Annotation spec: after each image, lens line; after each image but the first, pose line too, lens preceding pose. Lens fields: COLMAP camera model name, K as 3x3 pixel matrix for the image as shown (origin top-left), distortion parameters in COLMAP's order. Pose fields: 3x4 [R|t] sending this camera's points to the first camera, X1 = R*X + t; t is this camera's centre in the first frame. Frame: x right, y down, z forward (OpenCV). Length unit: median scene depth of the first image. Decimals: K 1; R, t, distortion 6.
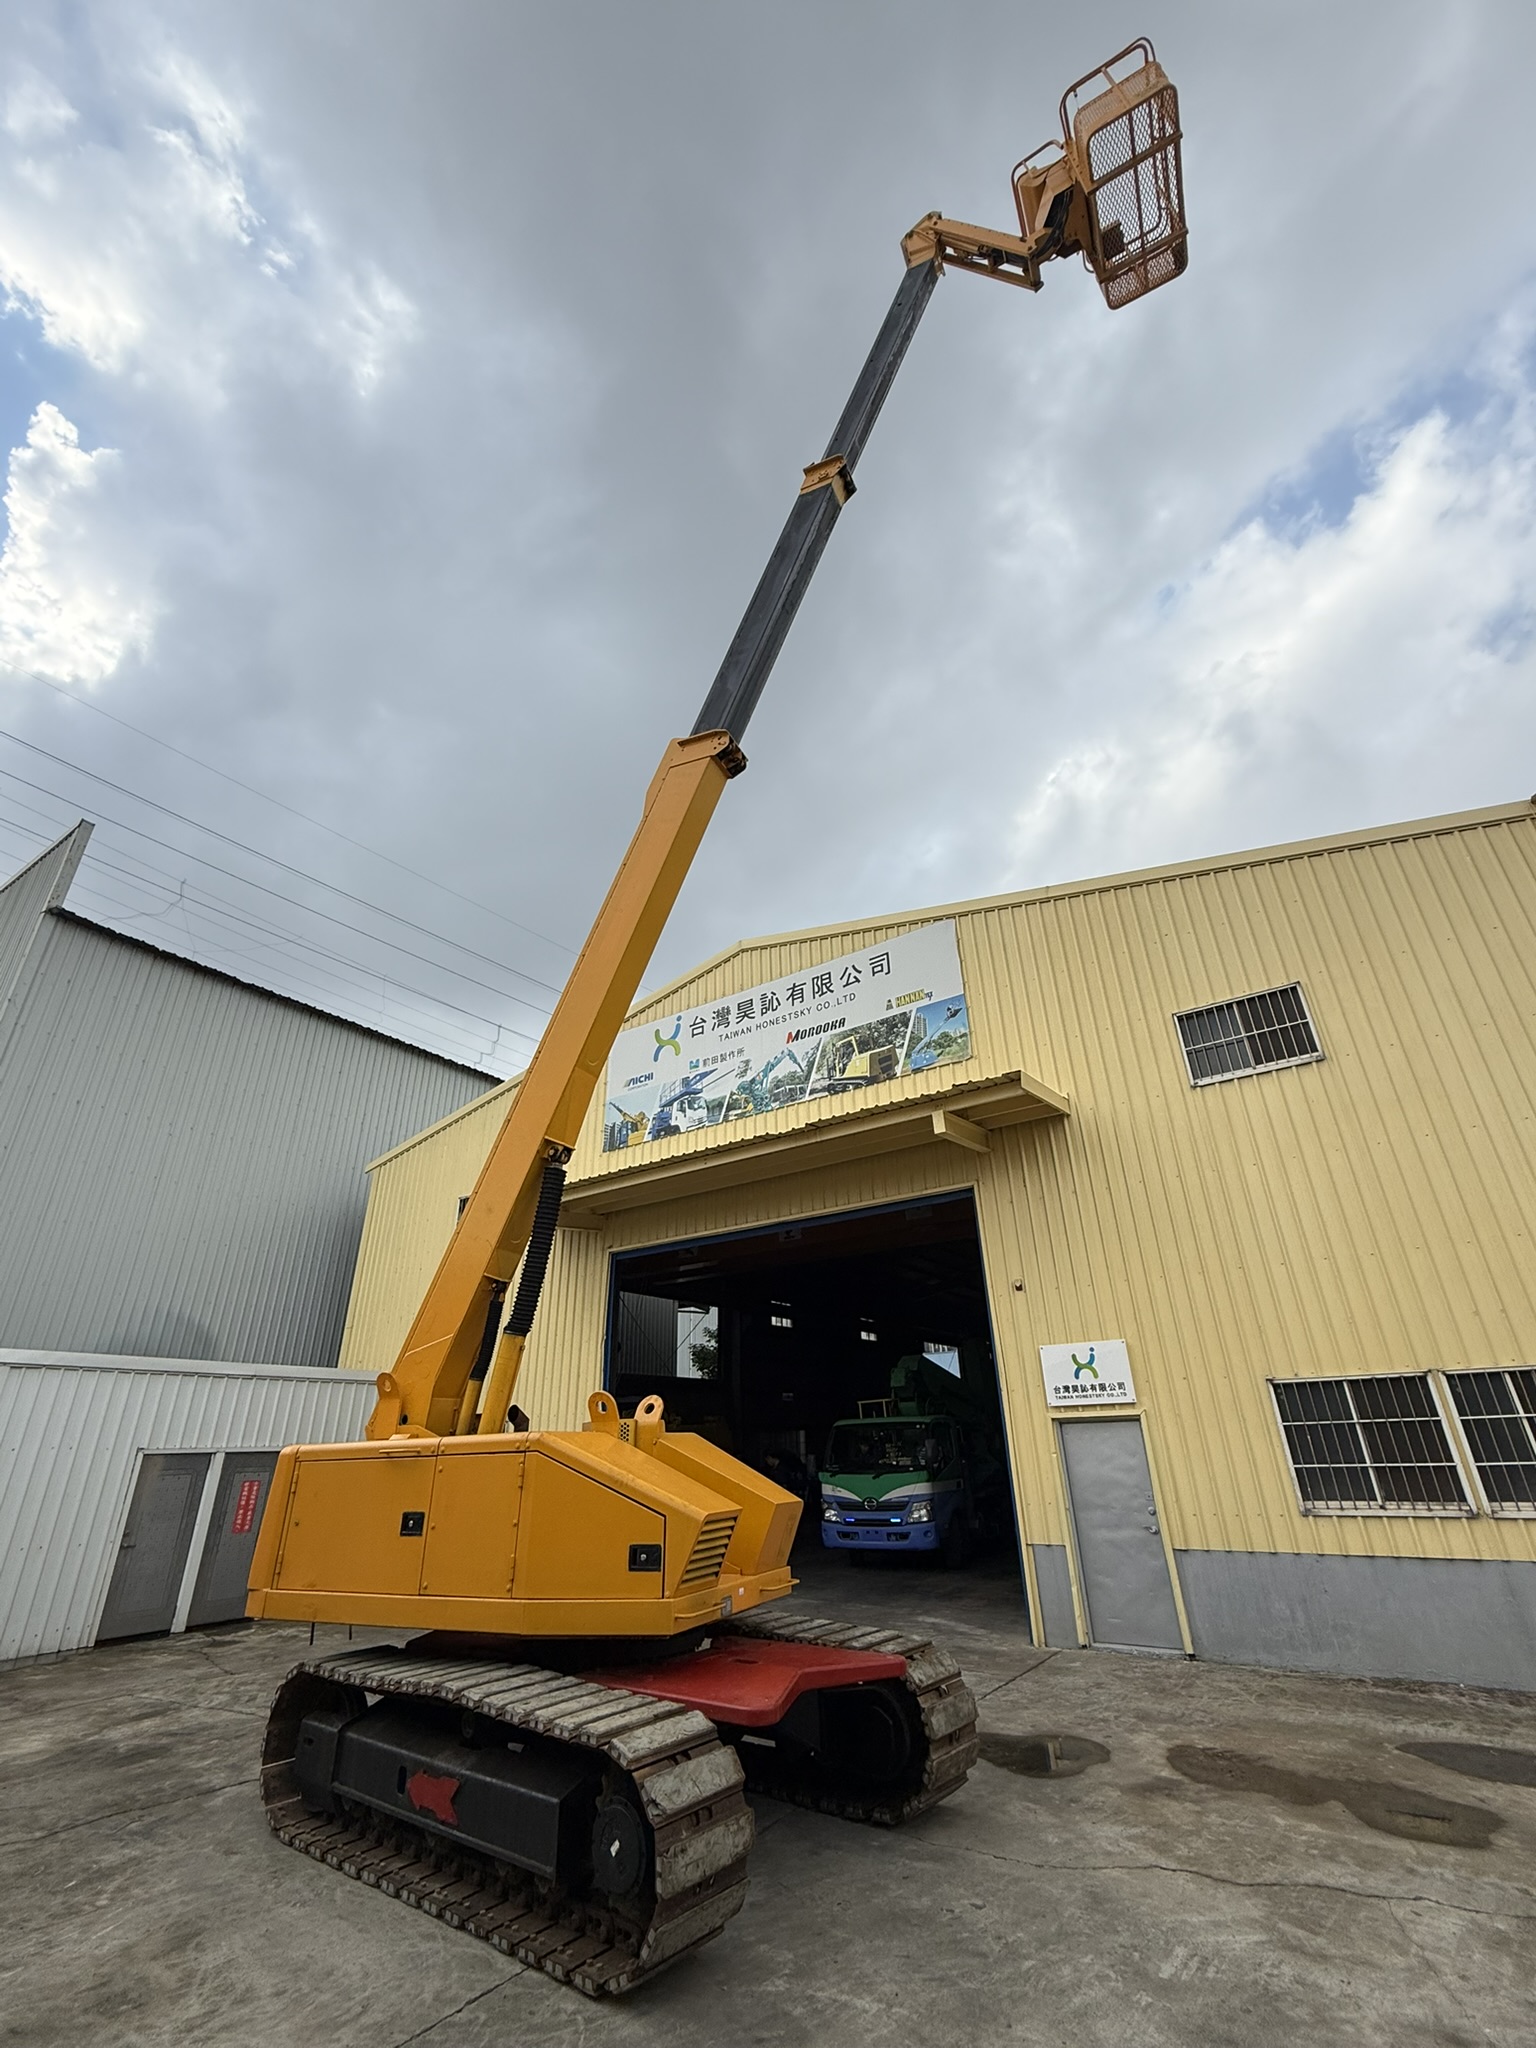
lens RADIAL K [[862.7, 0, 768.0], [0, 862.7, 1024.0], [0, 0, 1]] dist [0.000310, -0.000345]
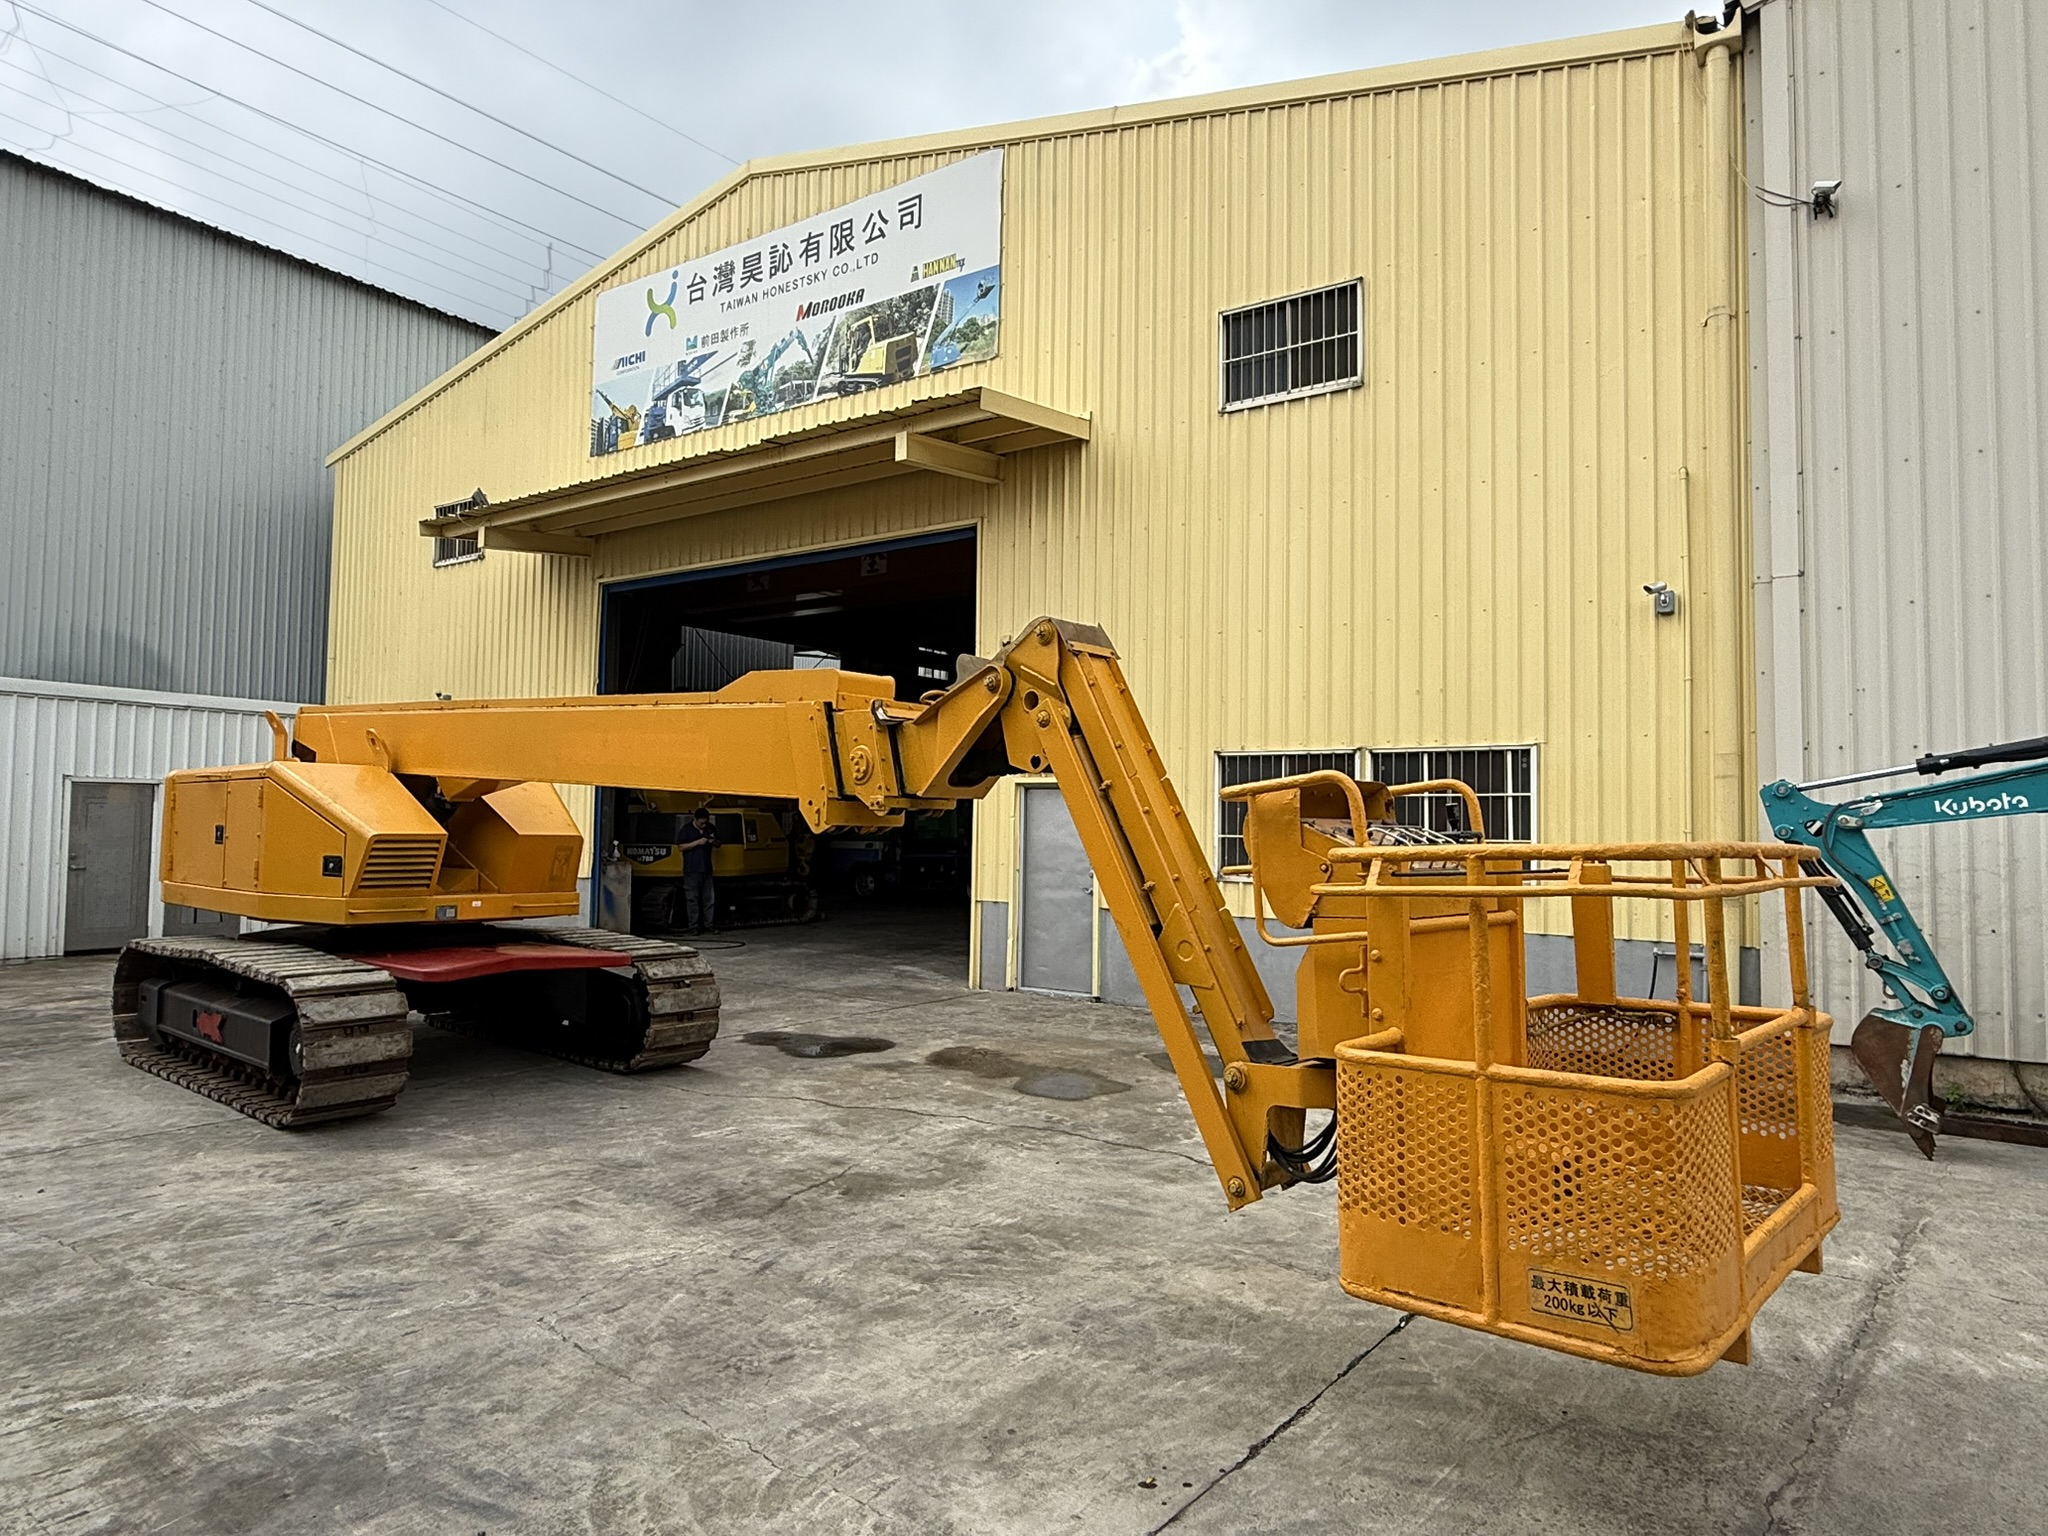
lens RADIAL K [[1228.3, 0, 1010.9], [0, 1228.3, 770.3], [0, 0, 1]] dist [-0.000579, -0.000377]
pose [[0.999095, 0.040073, -0.014291, 0.263837], [-0.030975, 0.915397, 0.401358, -0.060082], [0.029165, -0.400552, 0.915810, -0.145032]]
